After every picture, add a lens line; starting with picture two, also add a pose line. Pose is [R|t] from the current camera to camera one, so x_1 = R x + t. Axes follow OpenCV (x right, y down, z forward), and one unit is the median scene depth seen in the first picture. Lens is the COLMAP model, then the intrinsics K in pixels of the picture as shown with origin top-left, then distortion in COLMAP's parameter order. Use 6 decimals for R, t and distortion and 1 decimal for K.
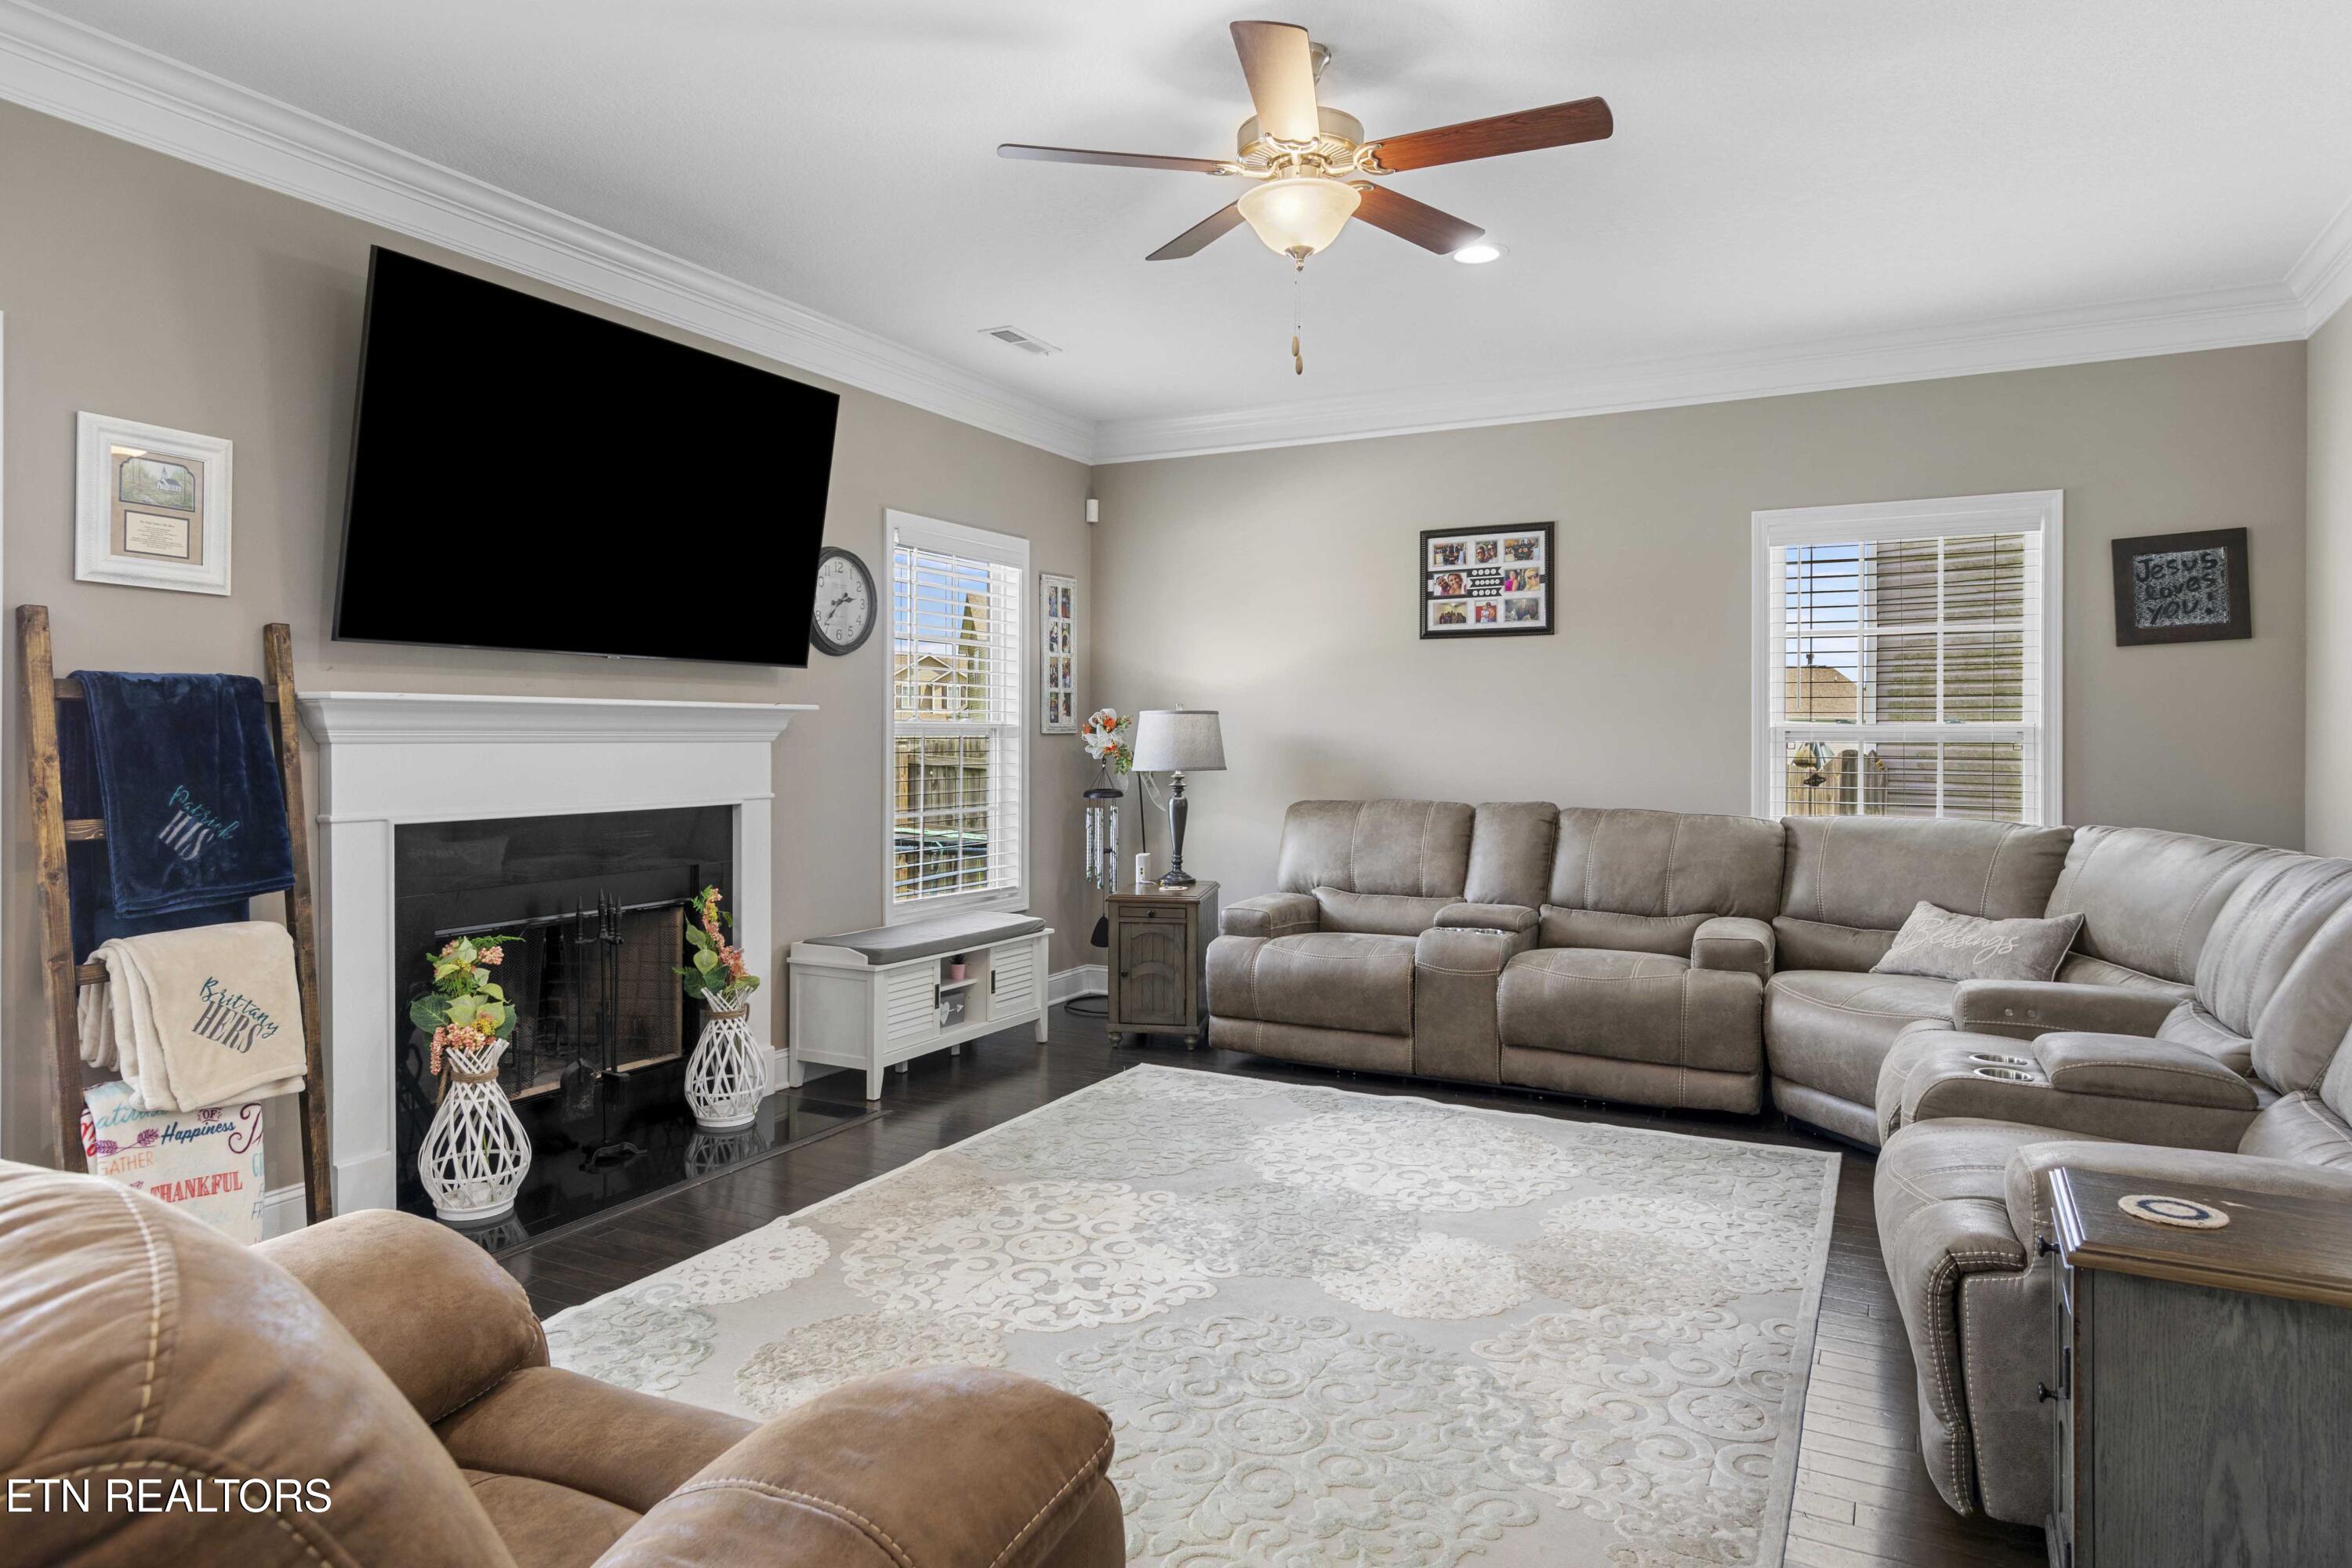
lens RADIAL K [[1364.0, 0, 1175.9], [0, 1364.0, 748.3], [0, 0, 1]] dist [0.010645, -0.003101]
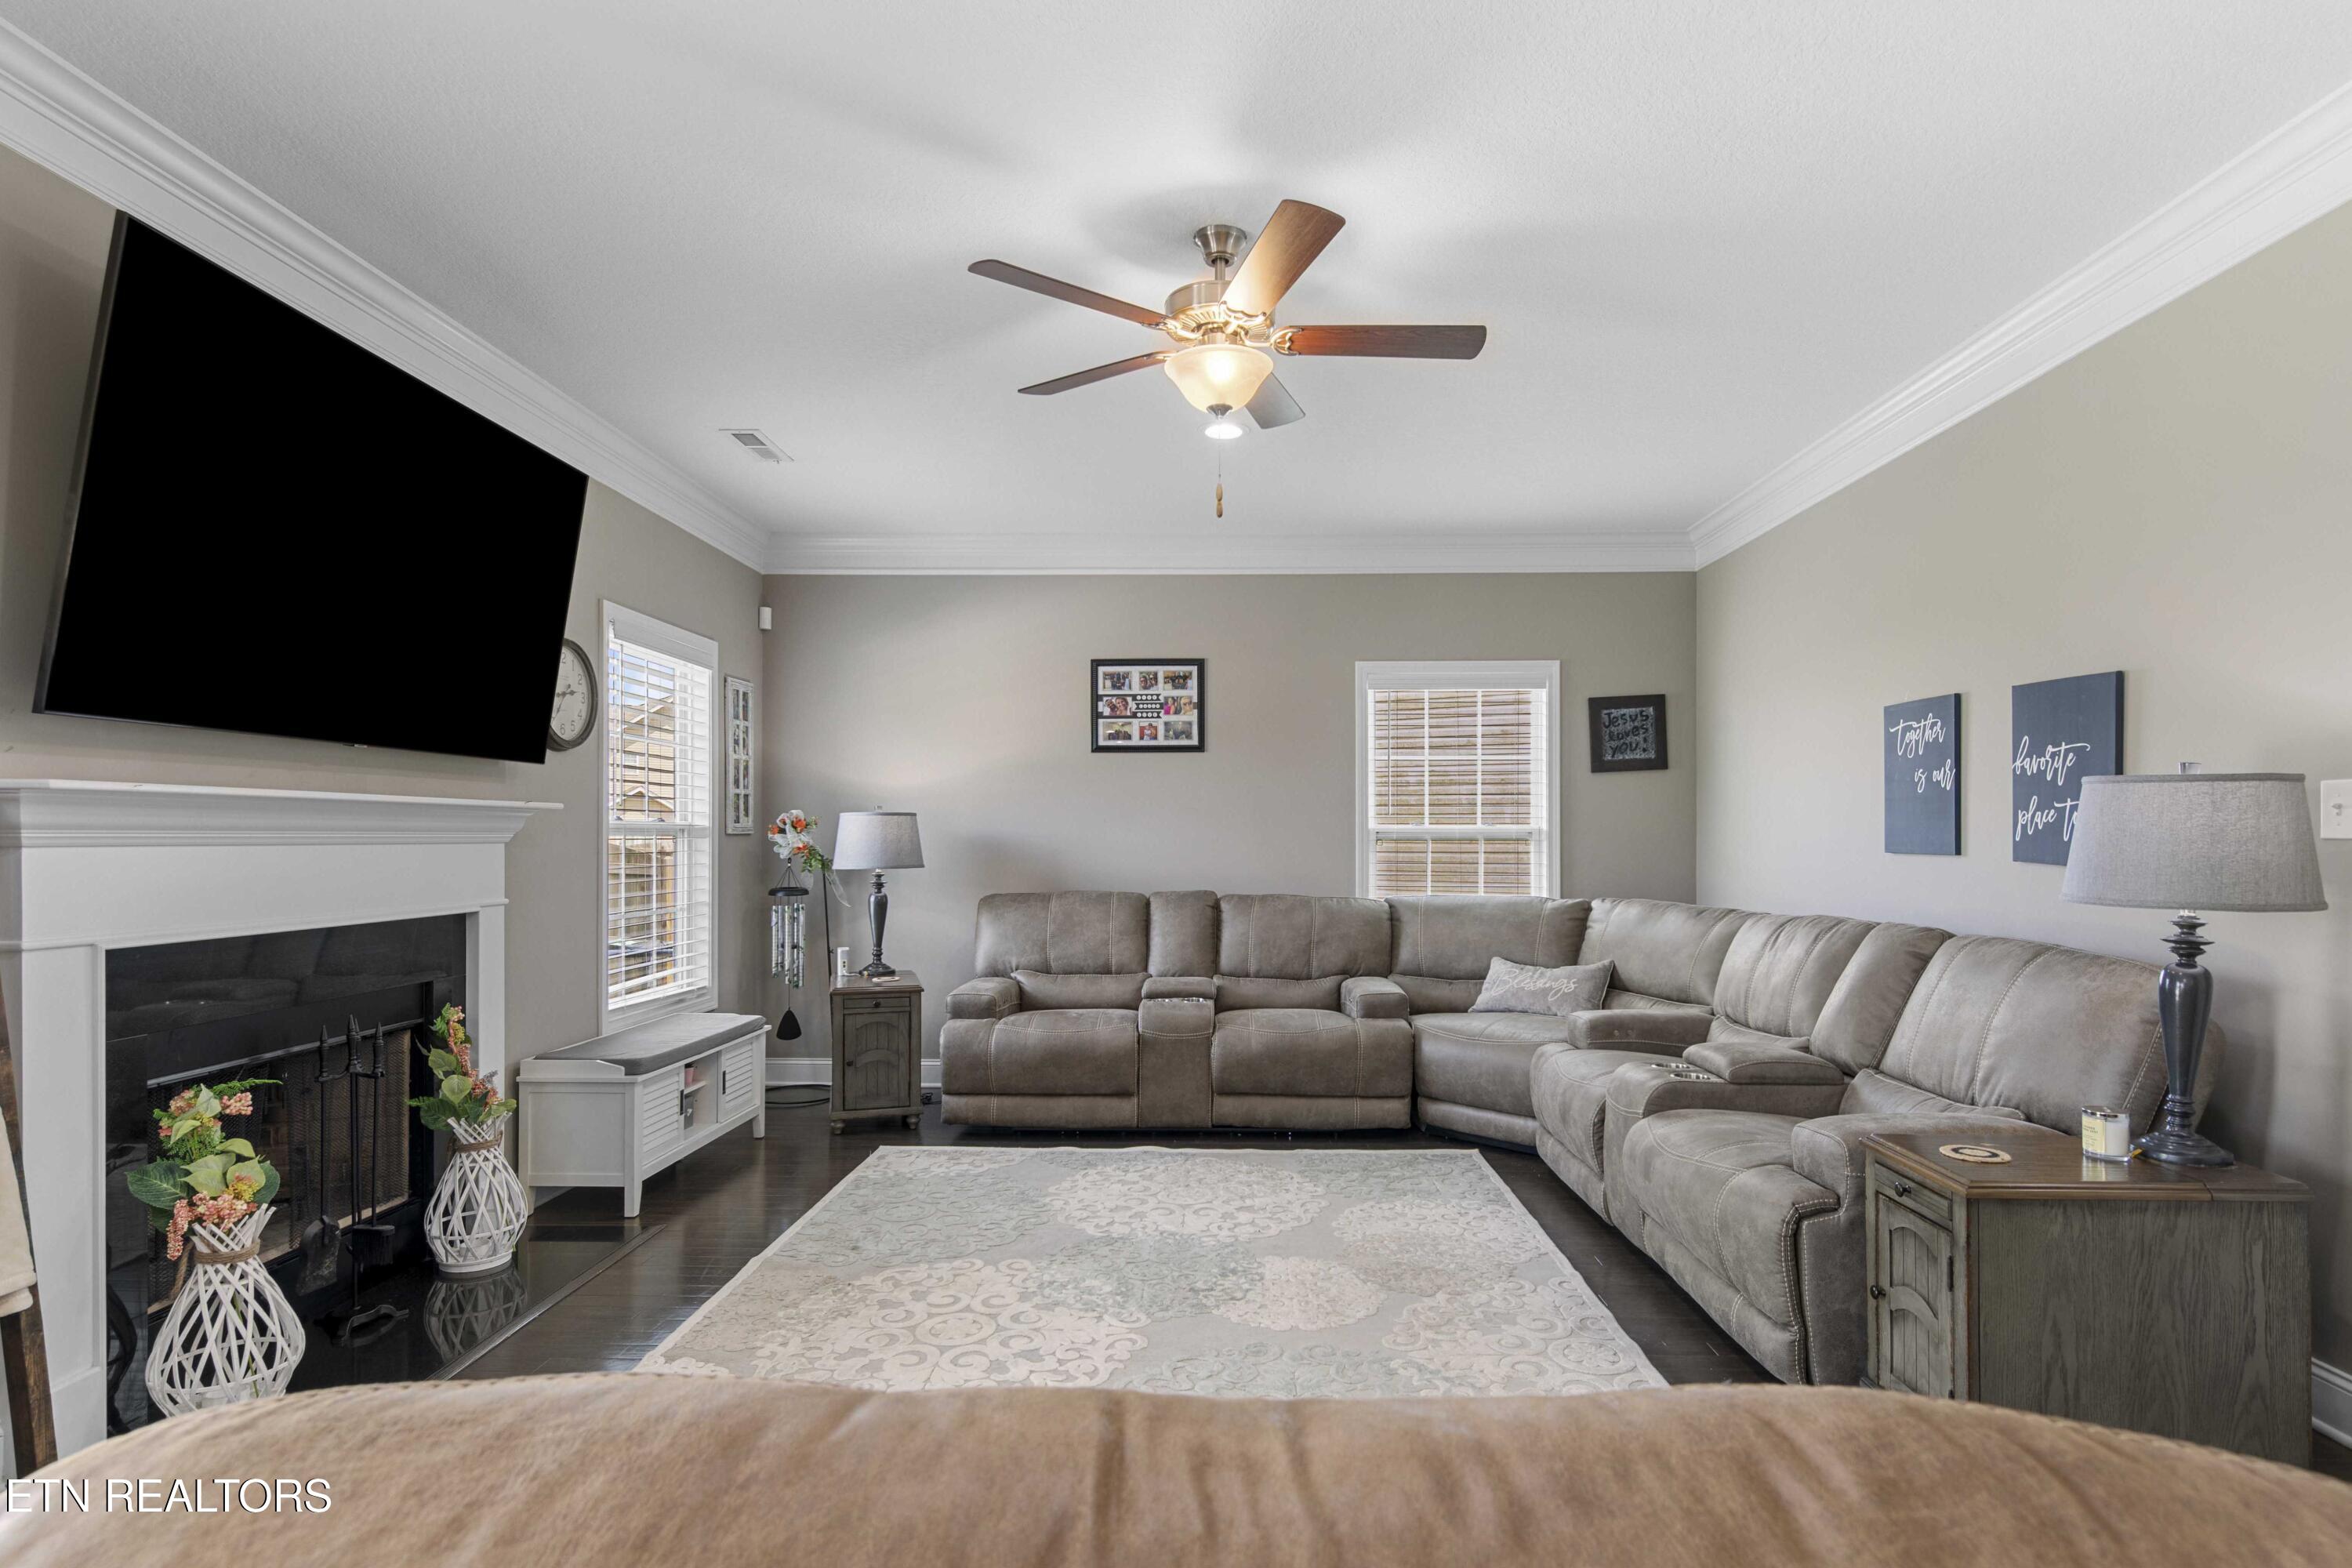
lens RADIAL K [[1168.5, 0, 1198.1], [0, 1168.5, 841.5], [0, 0, 1]] dist [0.002688, 0.000493]
pose [[0.897761, -0.003533, 0.440470, -0.221746], [0.005347, 0.999982, -0.002876, -0.001101], [-0.440451, 0.004938, 0.897763, 0.085632]]
